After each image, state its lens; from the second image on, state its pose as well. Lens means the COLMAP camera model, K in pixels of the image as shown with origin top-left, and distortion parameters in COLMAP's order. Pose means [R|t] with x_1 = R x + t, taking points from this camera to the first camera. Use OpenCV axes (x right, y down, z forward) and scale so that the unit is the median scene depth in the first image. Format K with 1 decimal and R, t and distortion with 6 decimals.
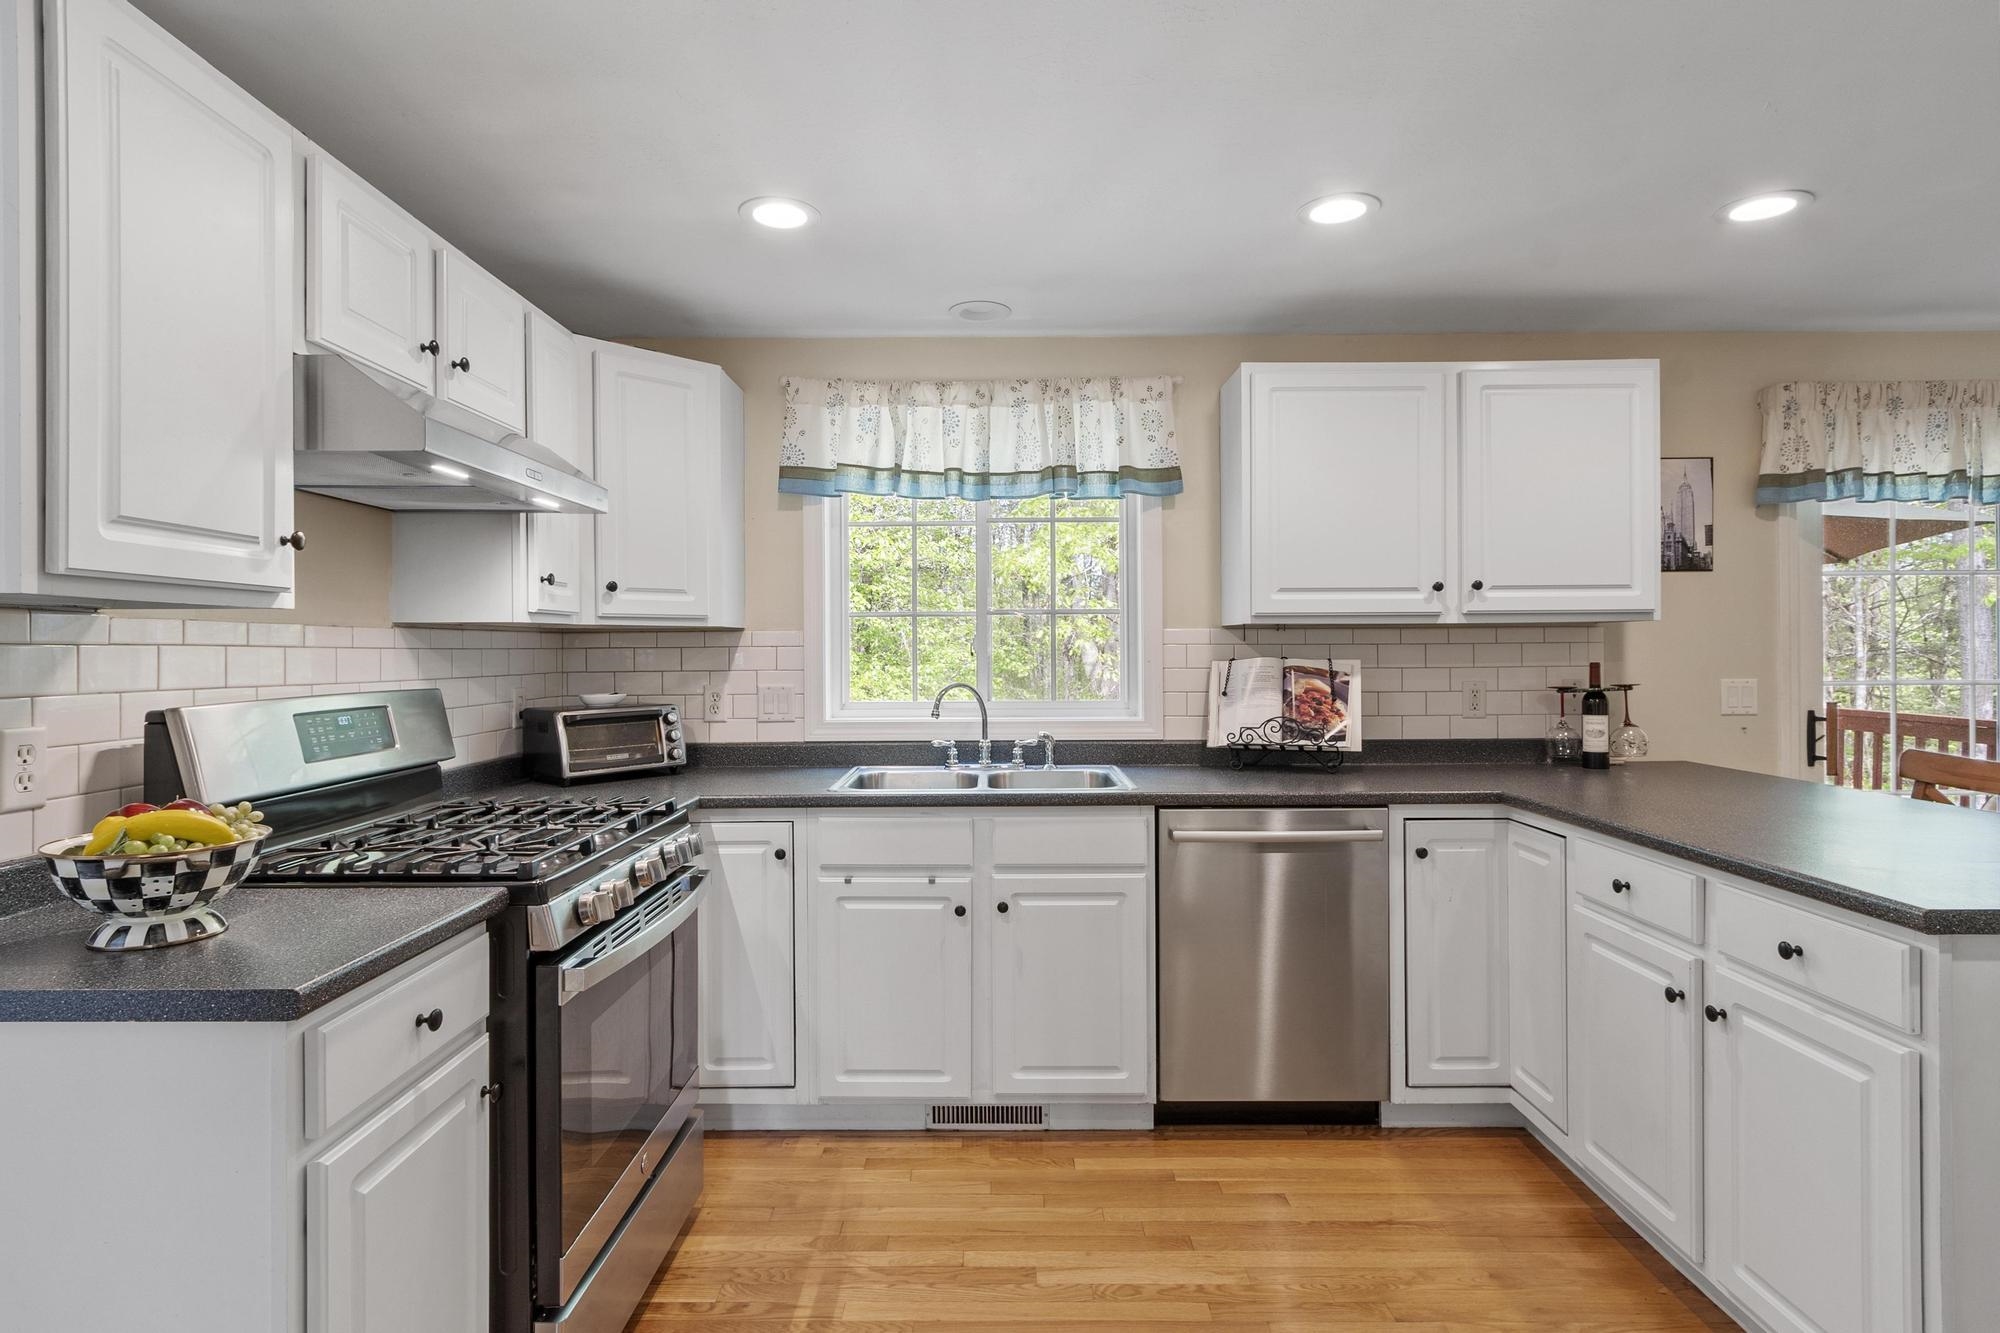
lens RADIAL K [[1025.9, 0, 989.2], [0, 1025.9, 649.8], [0, 0, 1]] dist [-0.004006, -0.000260]
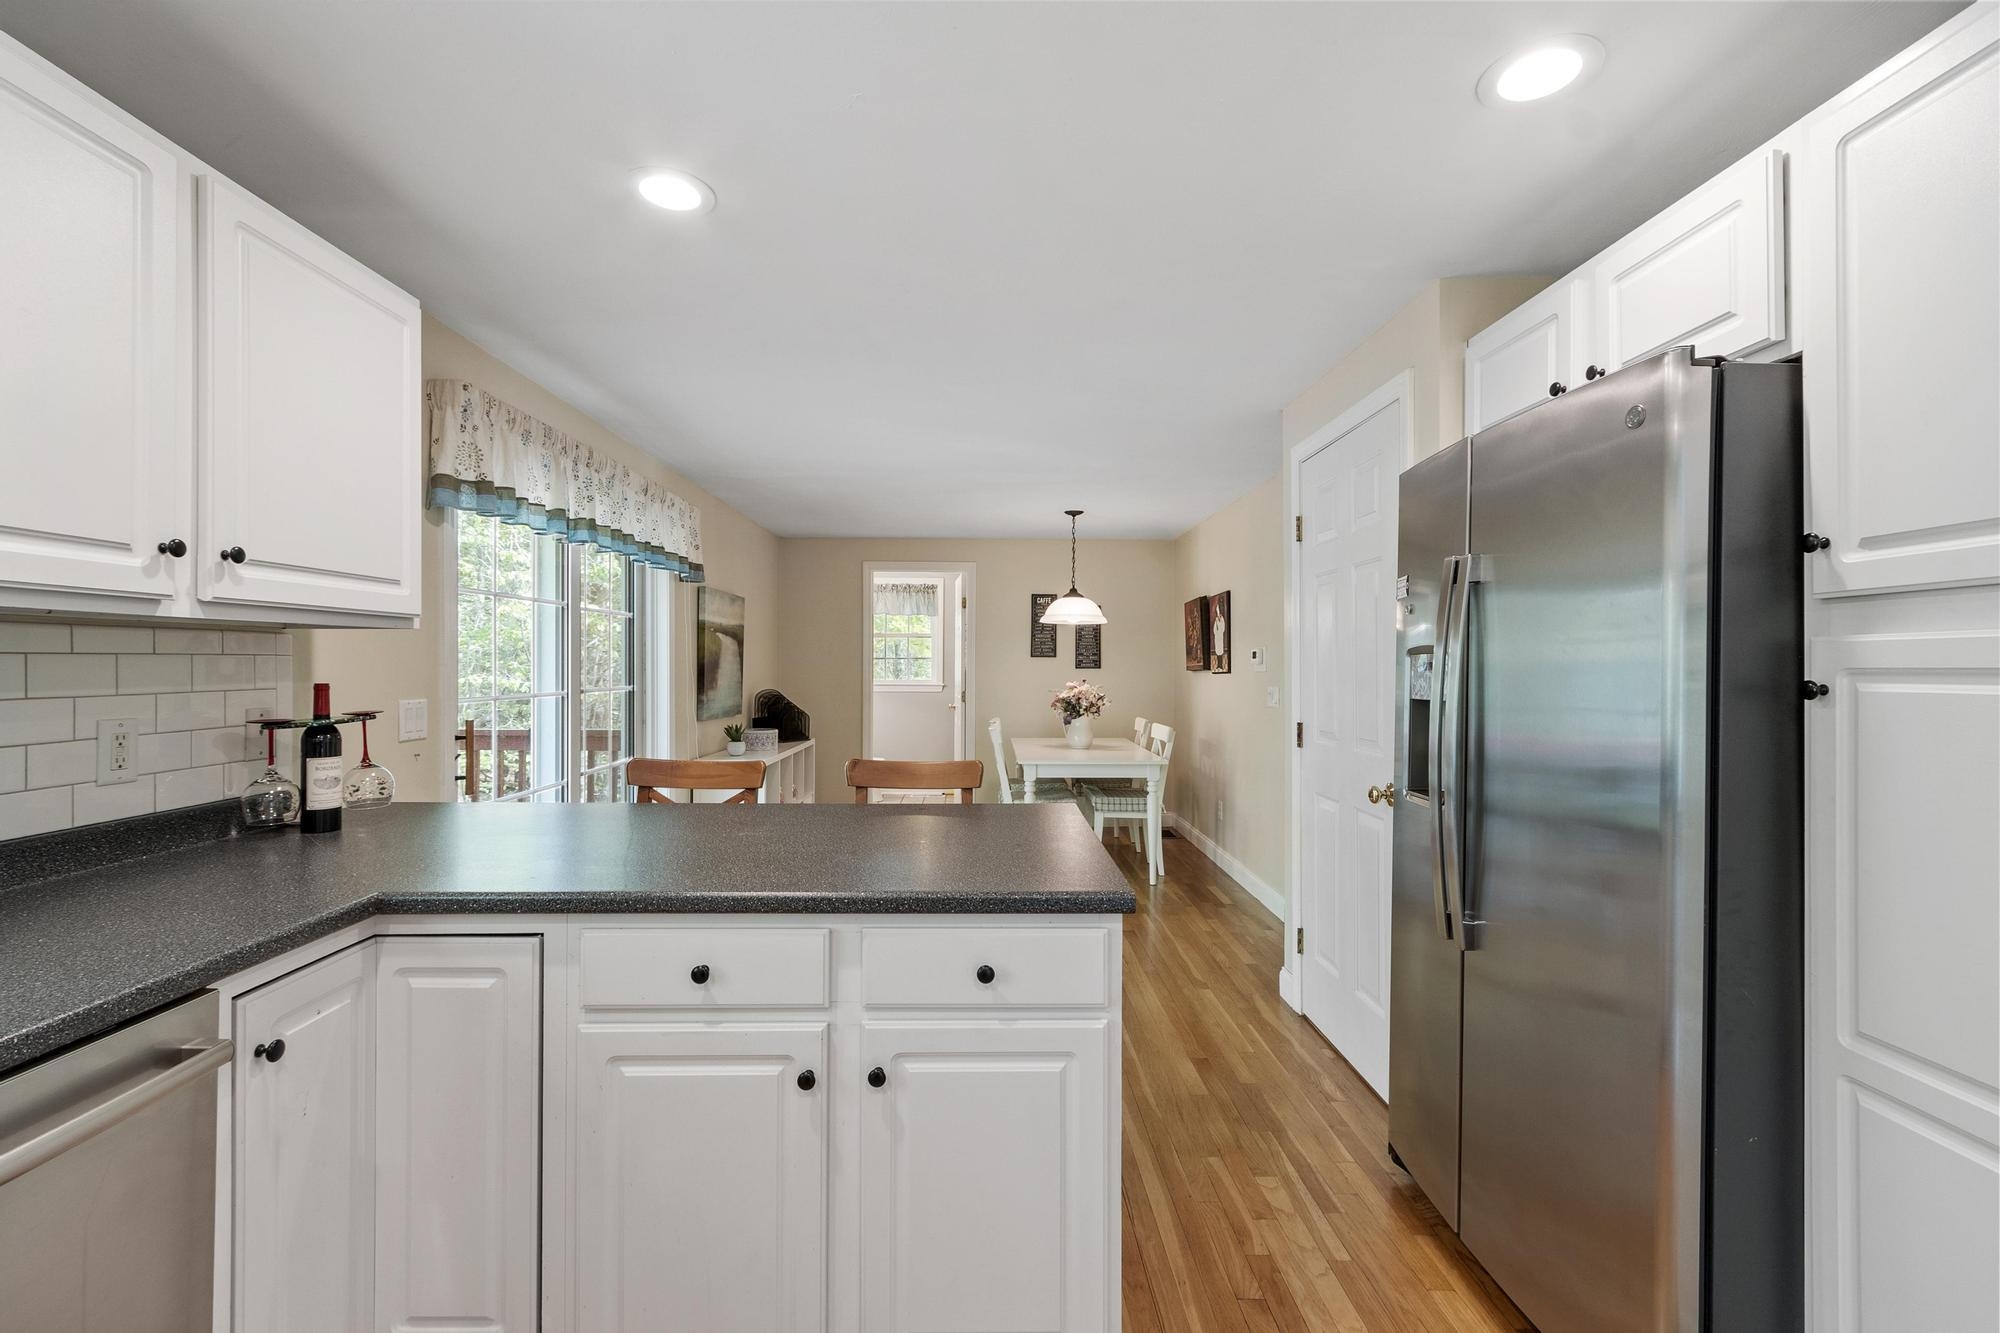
lens RADIAL K [[872.7, 0, 990.1], [0, 872.7, 663.0], [0, 0, 1]] dist [-0.000945, -0.000087]
pose [[-0.025919, 0.007176, 0.999638, -0.031232], [-0.002512, 0.999971, -0.007244, 0.001109], [-0.999661, -0.002699, -0.025900, 0.547938]]
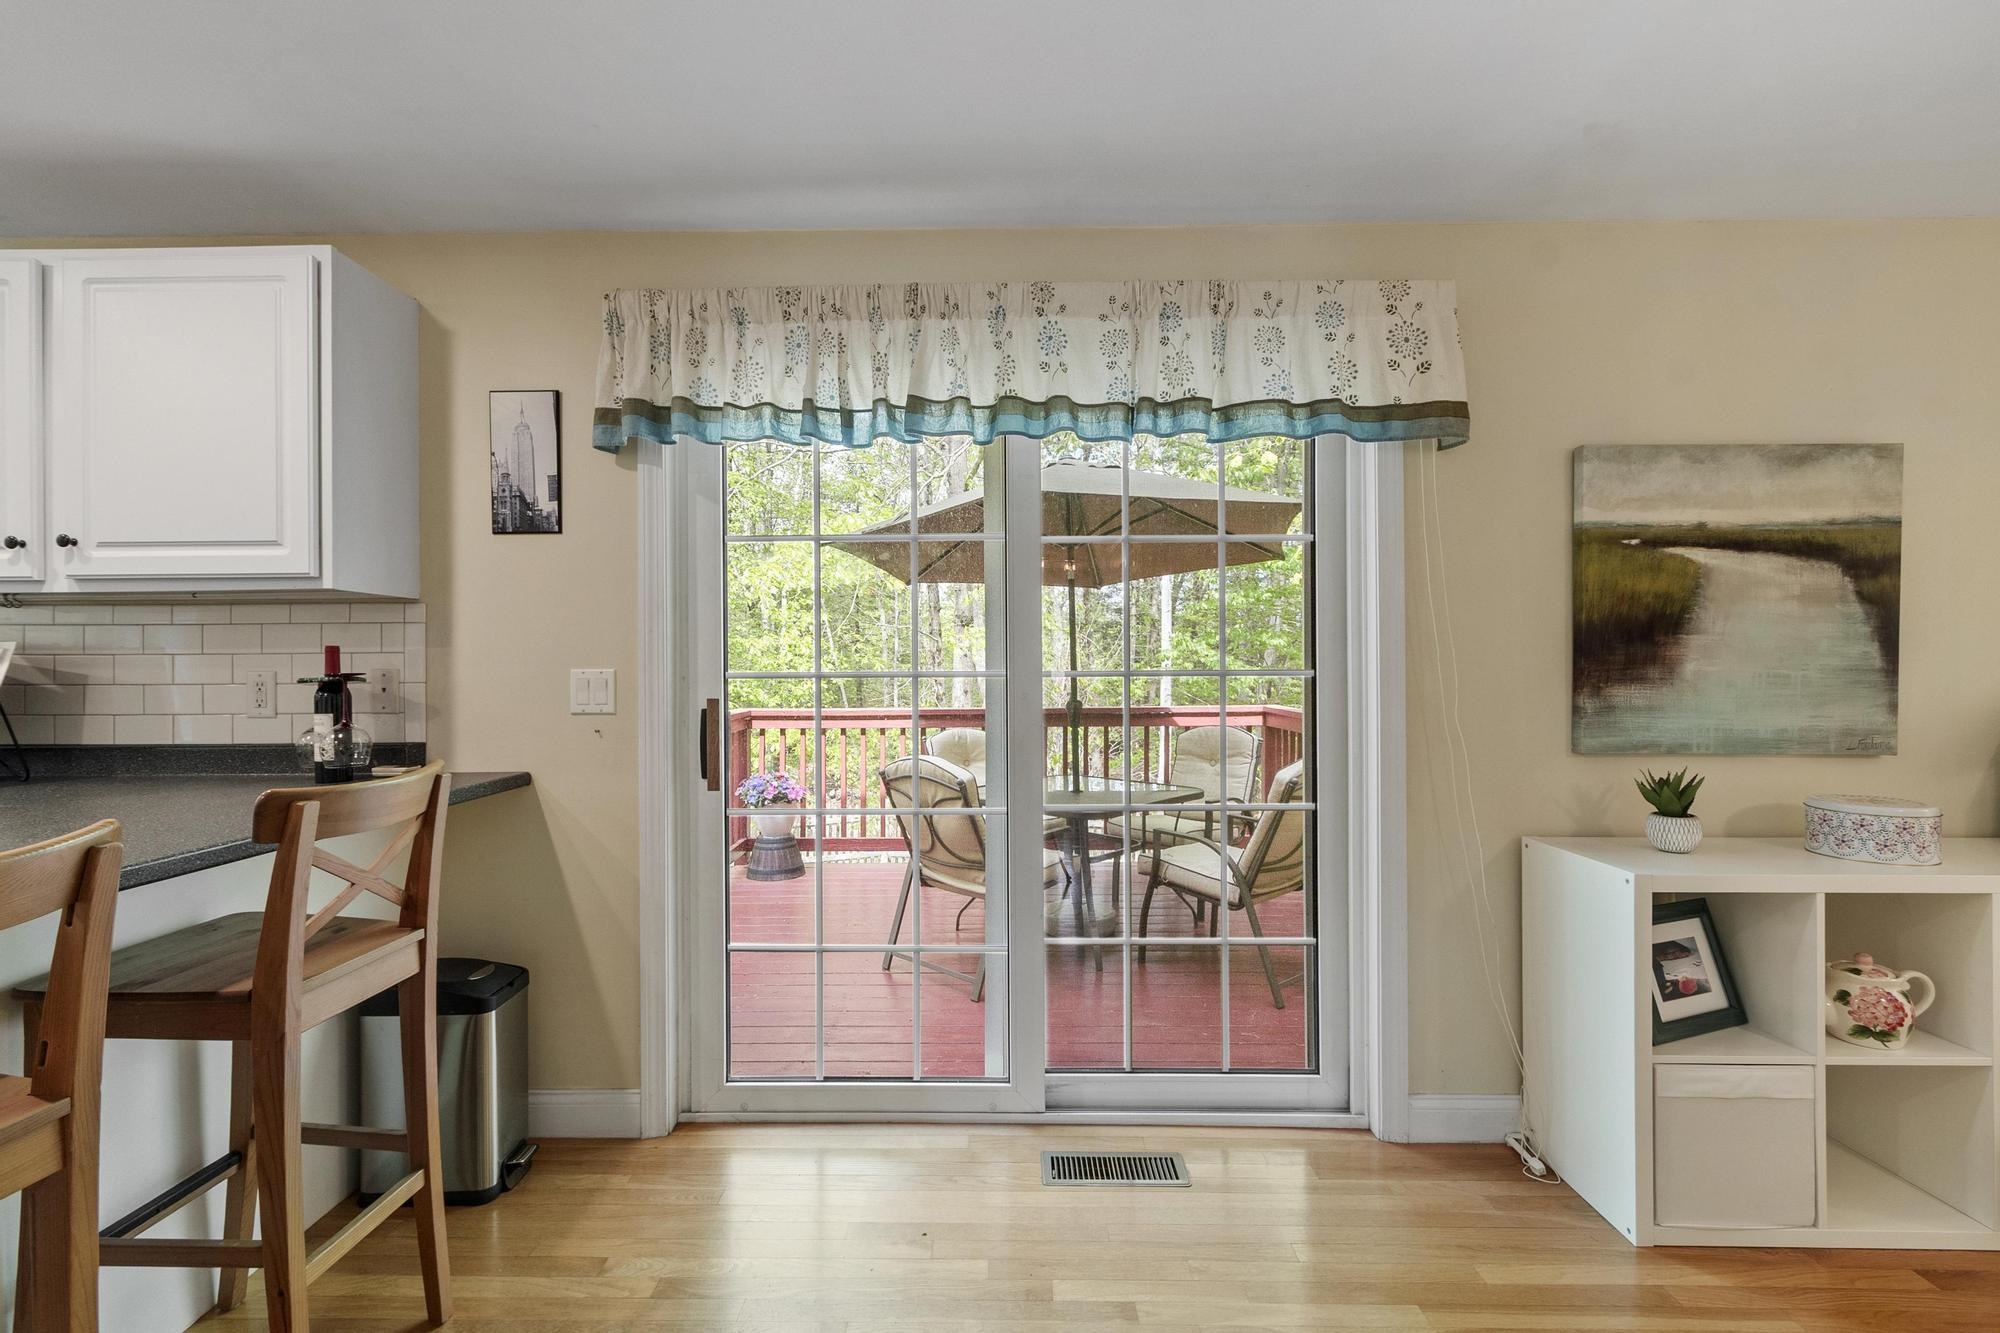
lens RADIAL K [[872.7, 0, 998.3], [0, 872.7, 661.2], [0, 0, 1]] dist [-0.000945, -0.000087]
pose [[0.999987, 0.000977, 0.004955, 1.094594], [-0.000964, 0.999996, -0.002727, 0.025253], [-0.004958, 0.002722, 0.999984, 0.334439]]
